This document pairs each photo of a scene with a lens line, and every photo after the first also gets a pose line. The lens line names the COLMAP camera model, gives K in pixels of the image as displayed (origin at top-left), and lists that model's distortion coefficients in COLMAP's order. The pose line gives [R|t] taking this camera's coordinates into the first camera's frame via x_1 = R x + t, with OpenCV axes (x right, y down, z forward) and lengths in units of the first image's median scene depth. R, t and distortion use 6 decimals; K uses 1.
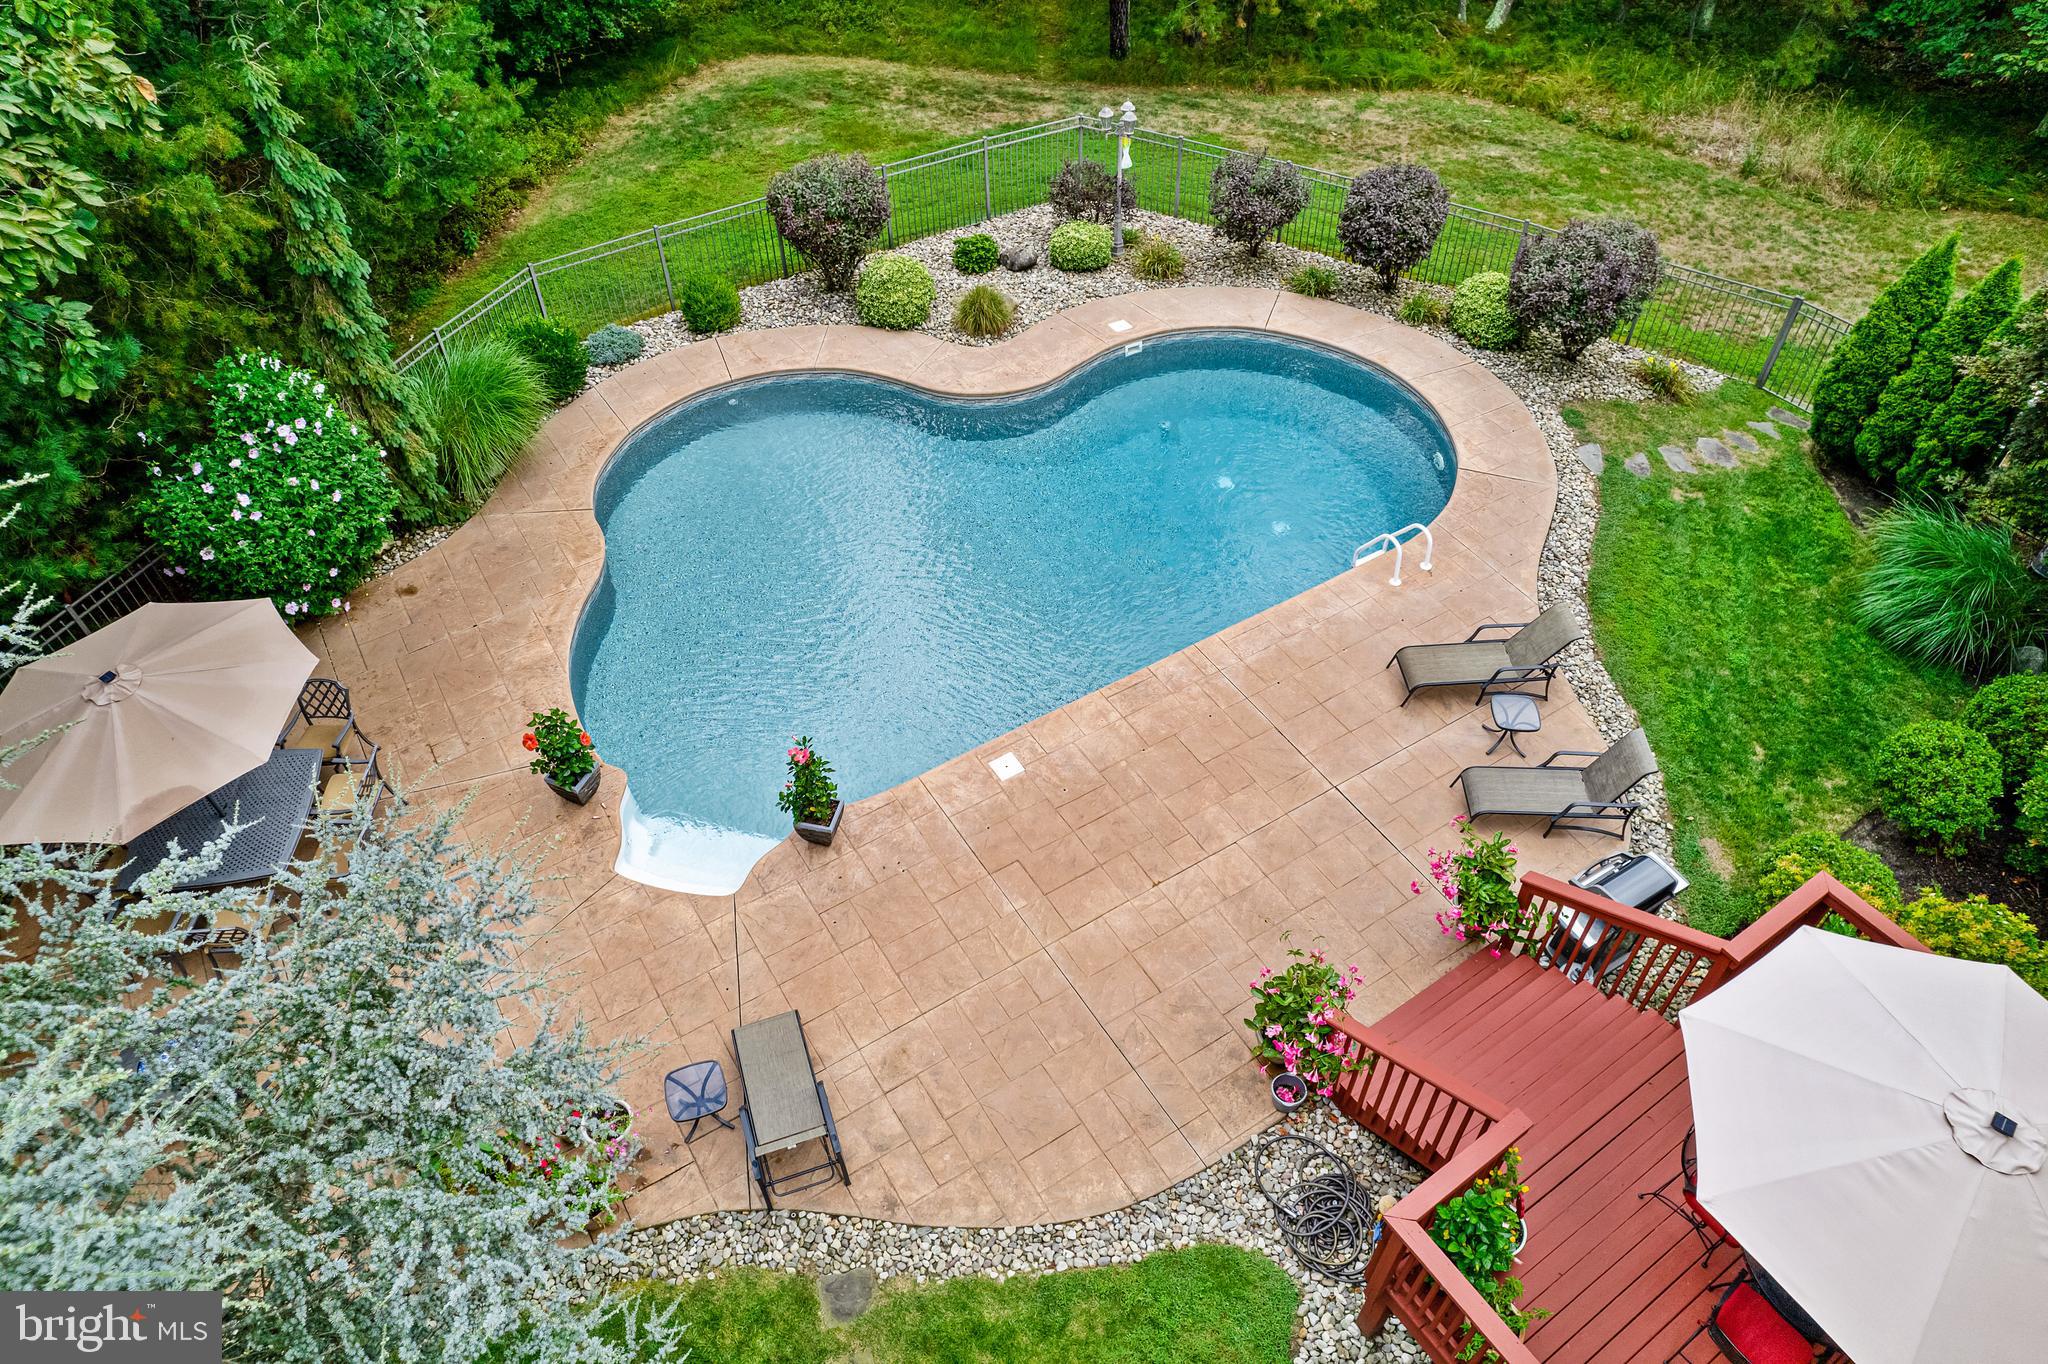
lens RADIAL K [[1308.2, 0, 1027.2], [0, 1308.2, 687.6], [0, 0, 1]] dist [-0.067274, 0.053873]
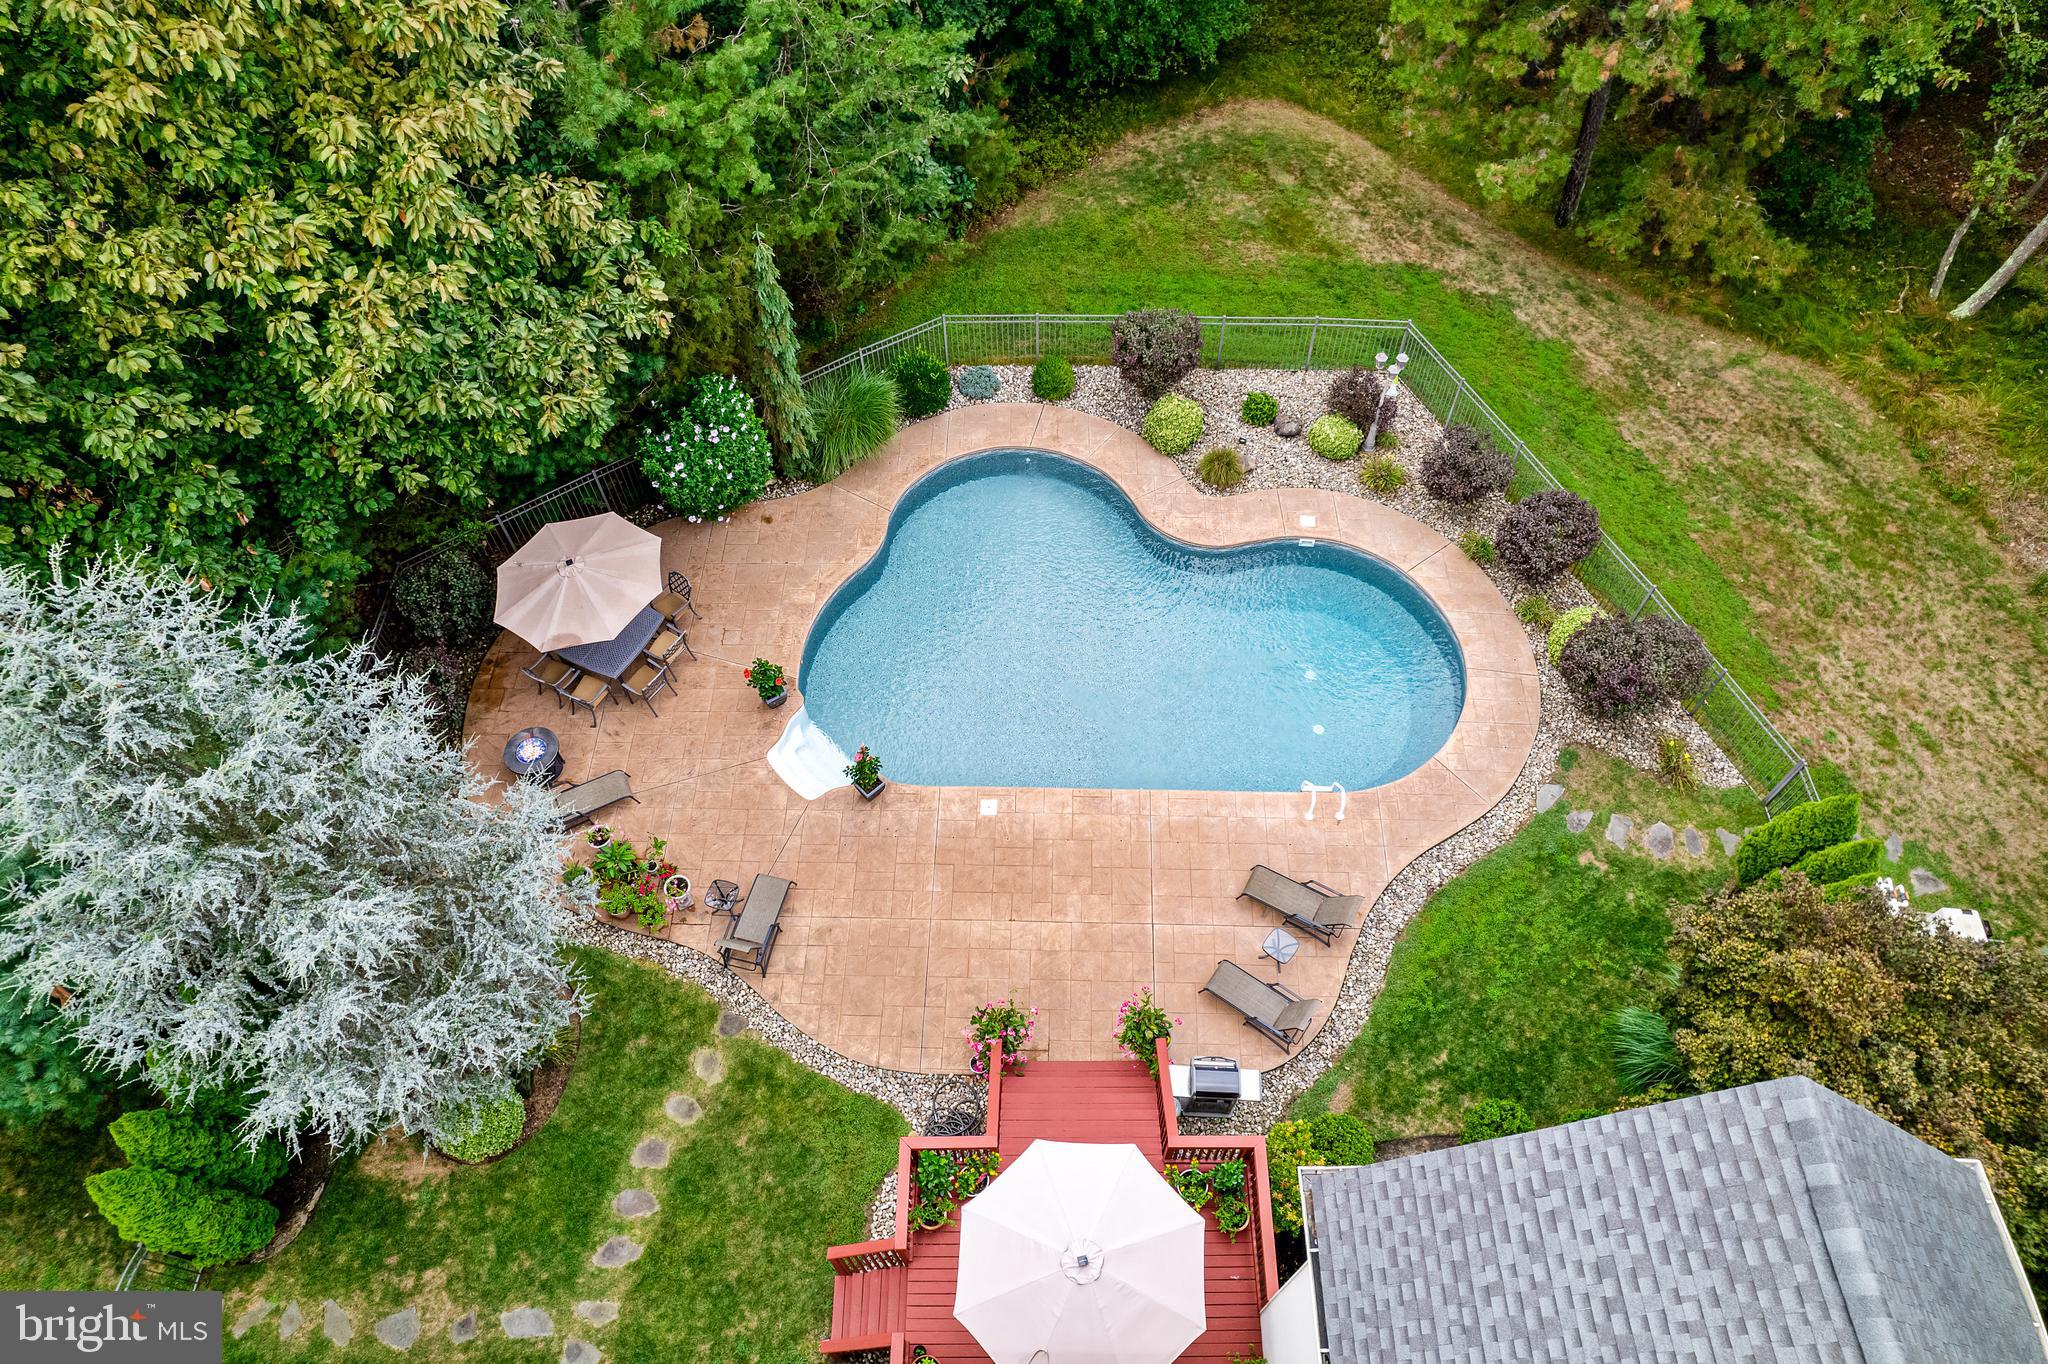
lens RADIAL K [[1308.2, 0, 1026.6], [0, 1308.2, 686.7], [0, 0, 1]] dist [-0.067274, 0.053873]
pose [[0.831265, 0.463898, -0.306264, 0.390131], [-0.400394, 0.881863, 0.249003, -0.428026], [0.385594, -0.084361, 0.918804, -0.396866]]
